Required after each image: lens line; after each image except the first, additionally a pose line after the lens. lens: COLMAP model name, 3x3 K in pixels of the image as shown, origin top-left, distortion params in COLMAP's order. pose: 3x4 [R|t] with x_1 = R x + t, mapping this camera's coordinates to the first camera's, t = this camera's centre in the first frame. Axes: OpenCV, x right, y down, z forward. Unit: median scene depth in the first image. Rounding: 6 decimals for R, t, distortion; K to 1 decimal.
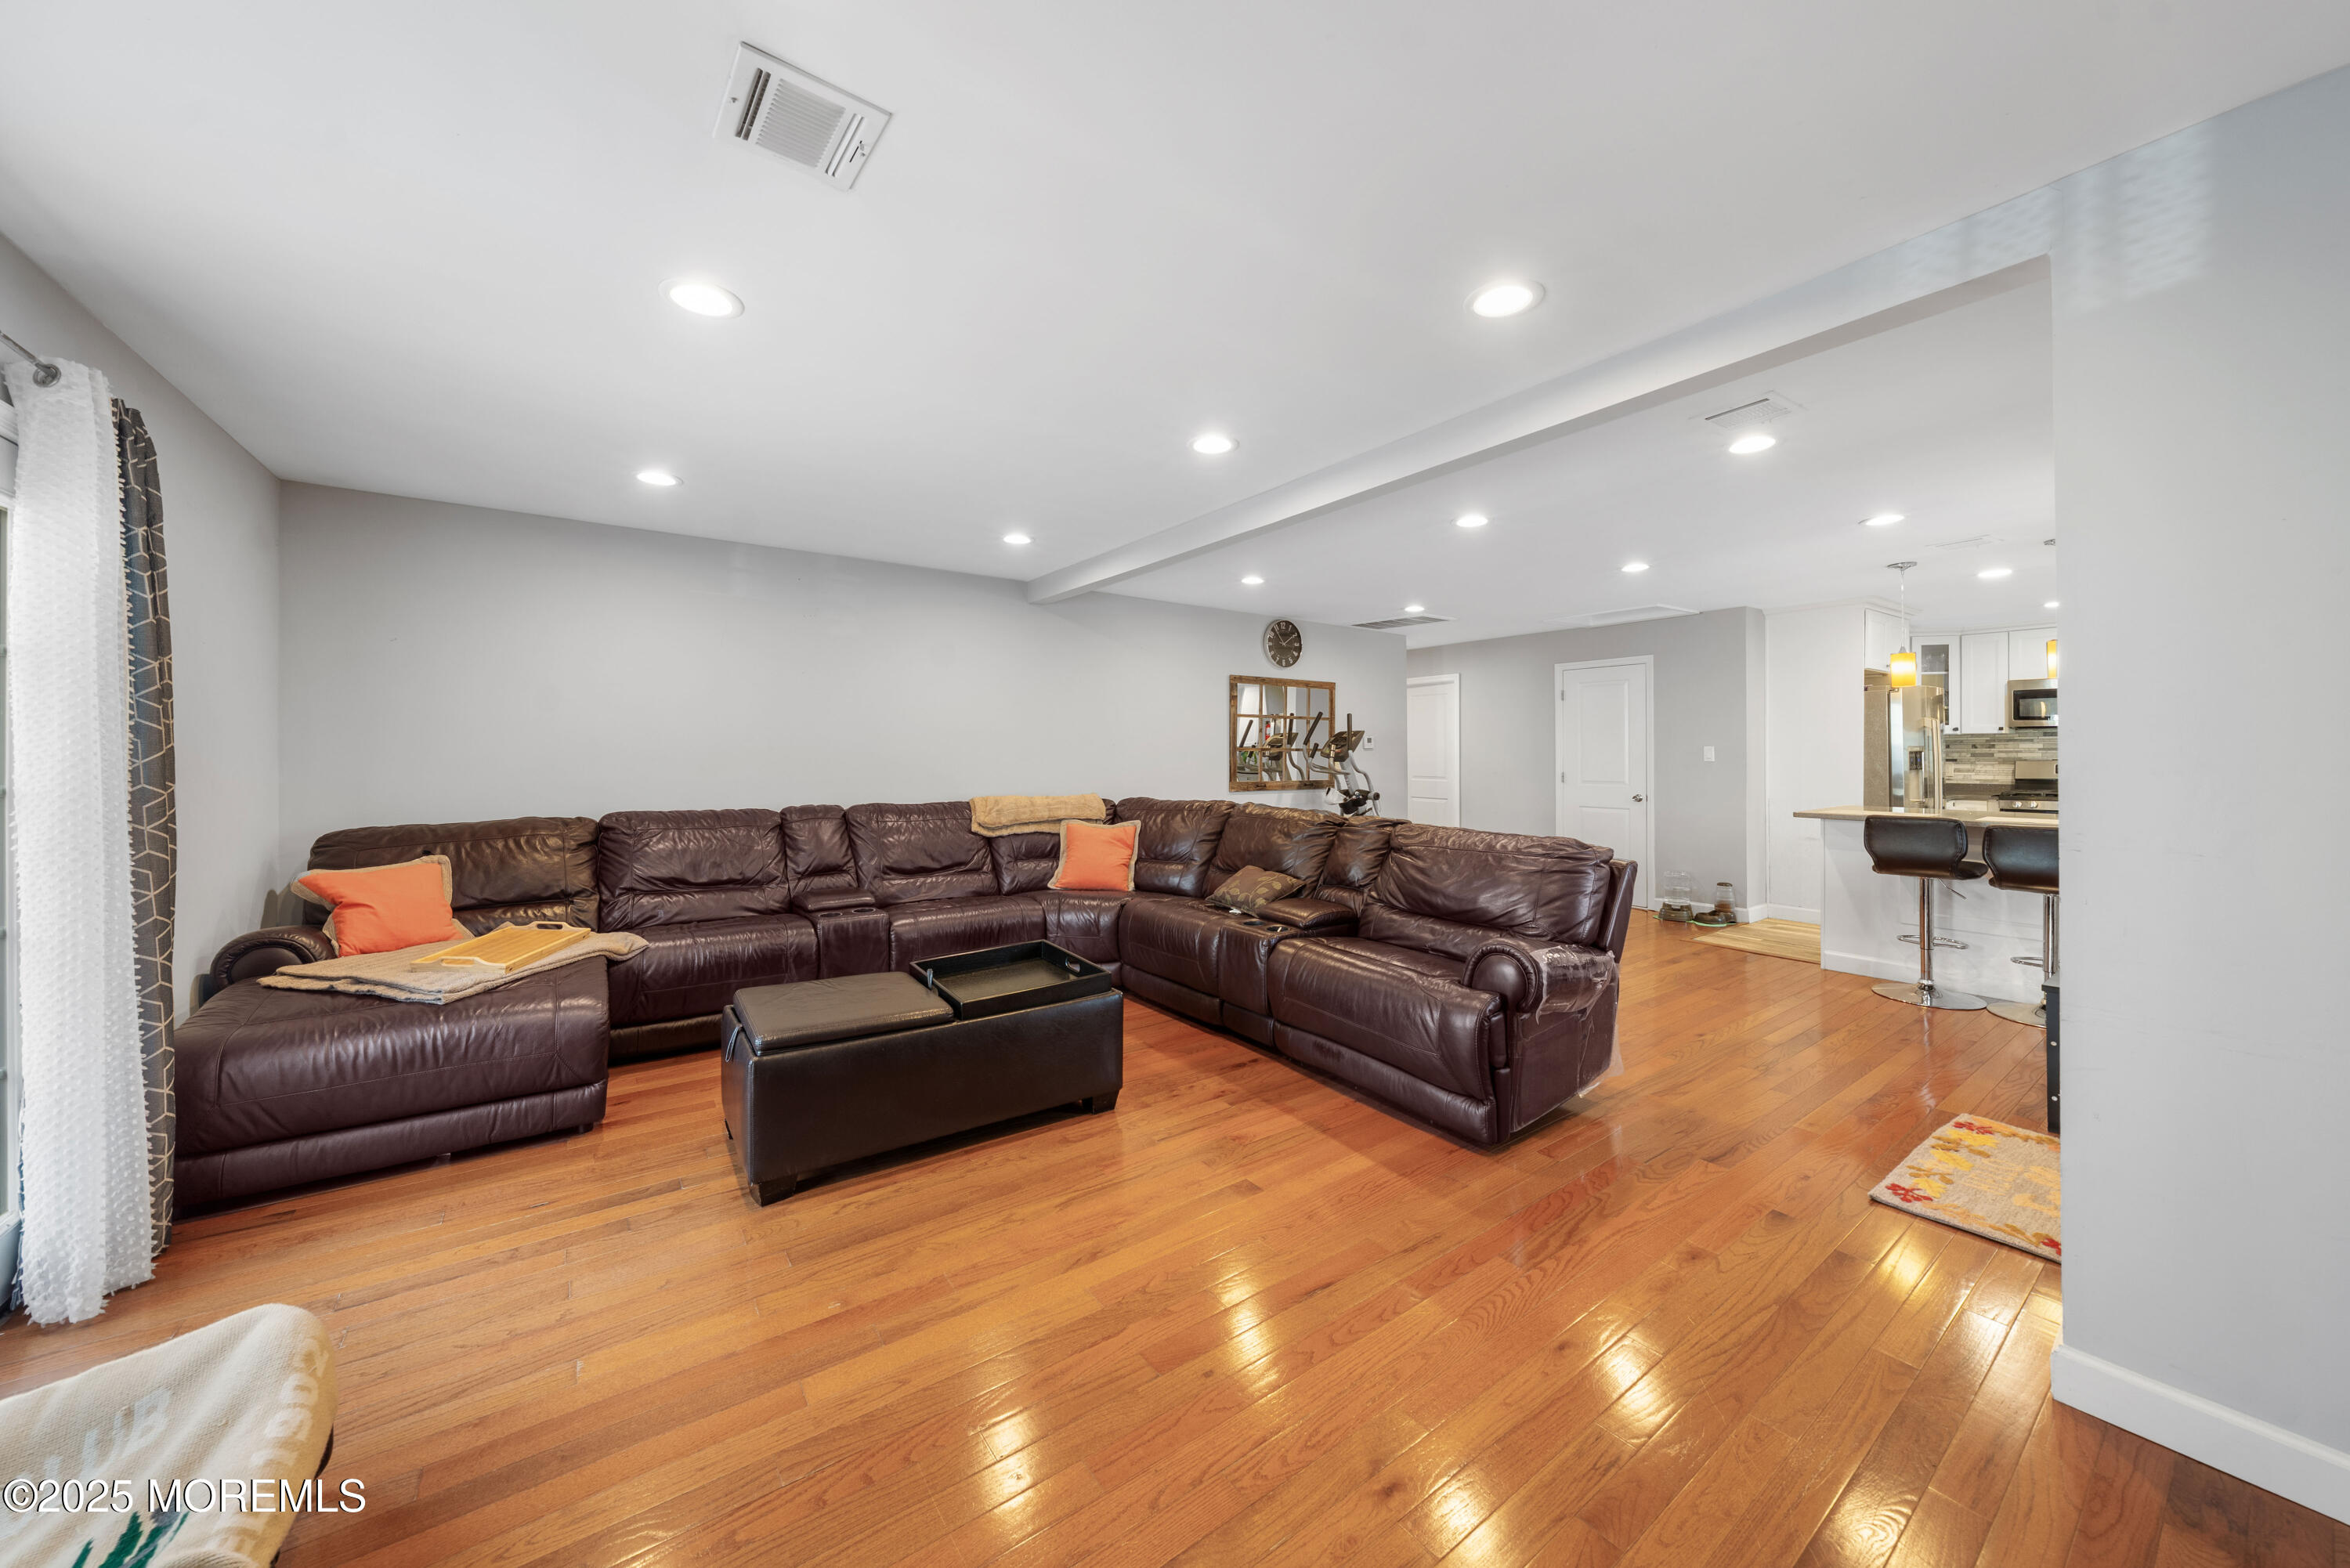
lens RADIAL K [[815.0, 0, 1161.7], [0, 815.0, 750.5], [0, 0, 1]] dist [0.002555, 0.000151]
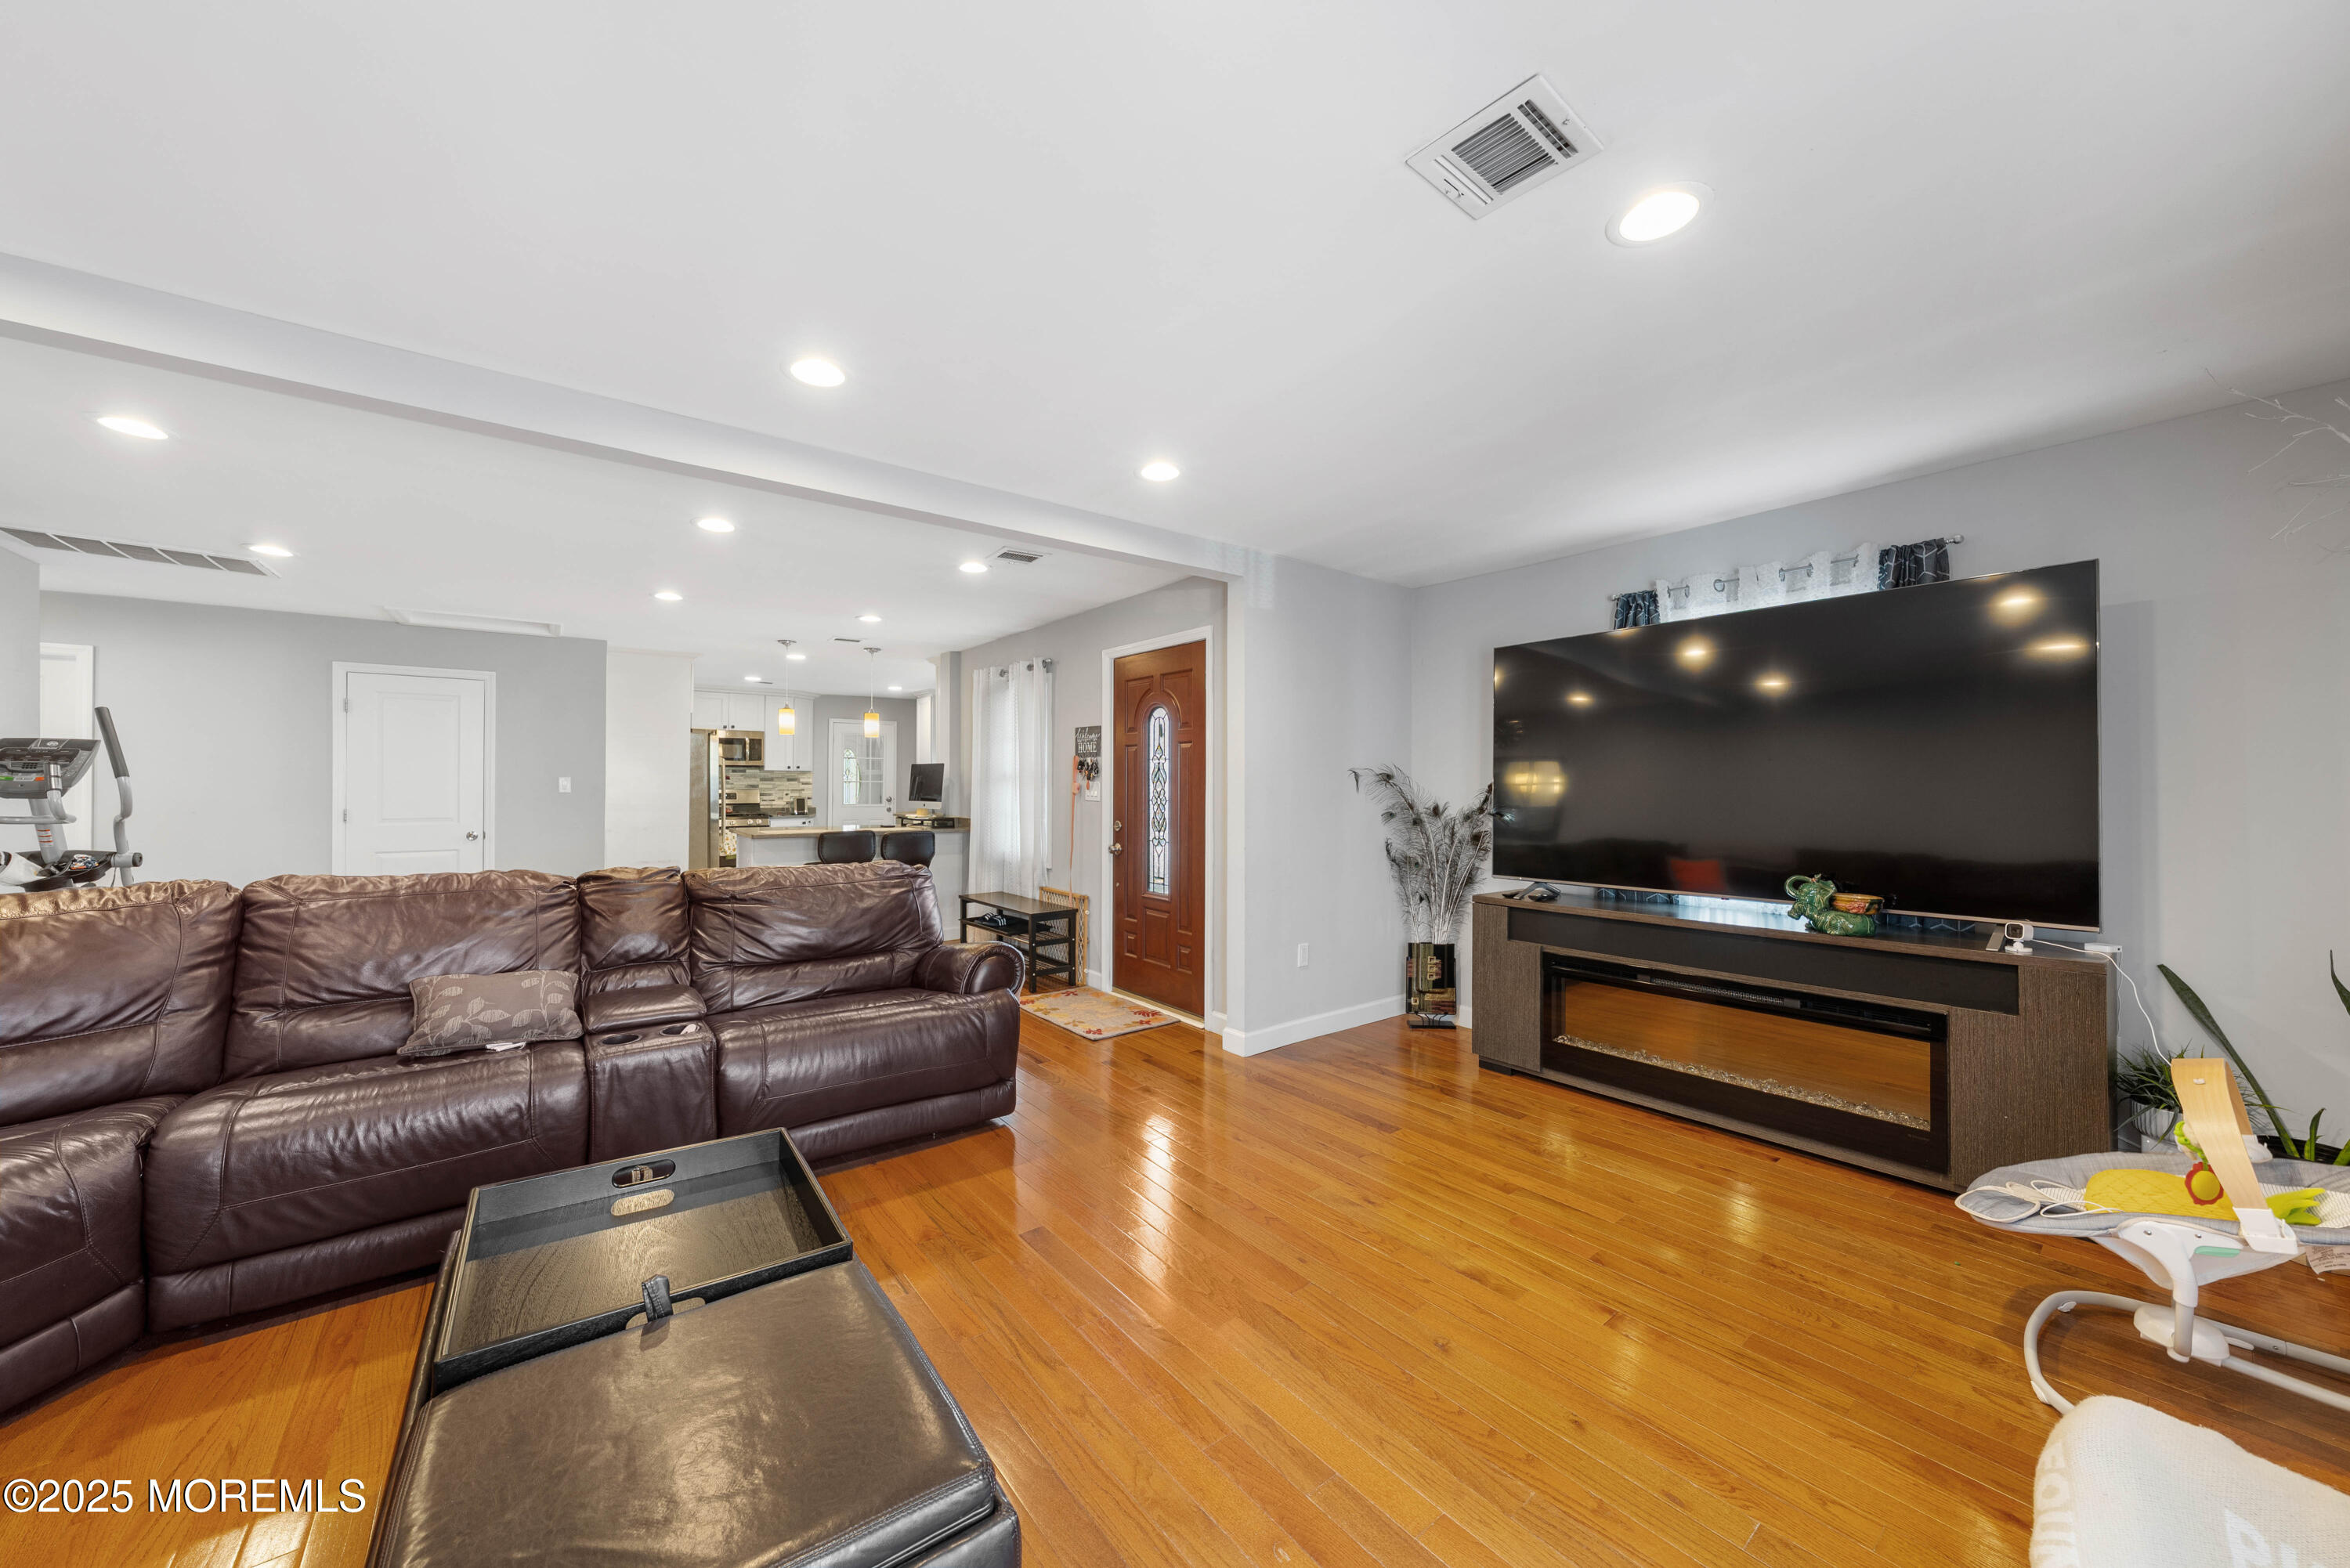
lens RADIAL K [[815.0, 0, 1168.5], [0, 815.0, 785.2], [0, 0, 1]] dist [0.002555, 0.000151]
pose [[-0.025320, 0.002928, 0.999675, -0.480284], [-0.008021, 0.999963, -0.003132, 0.002385], [-0.999647, -0.008097, -0.025296, 0.482282]]
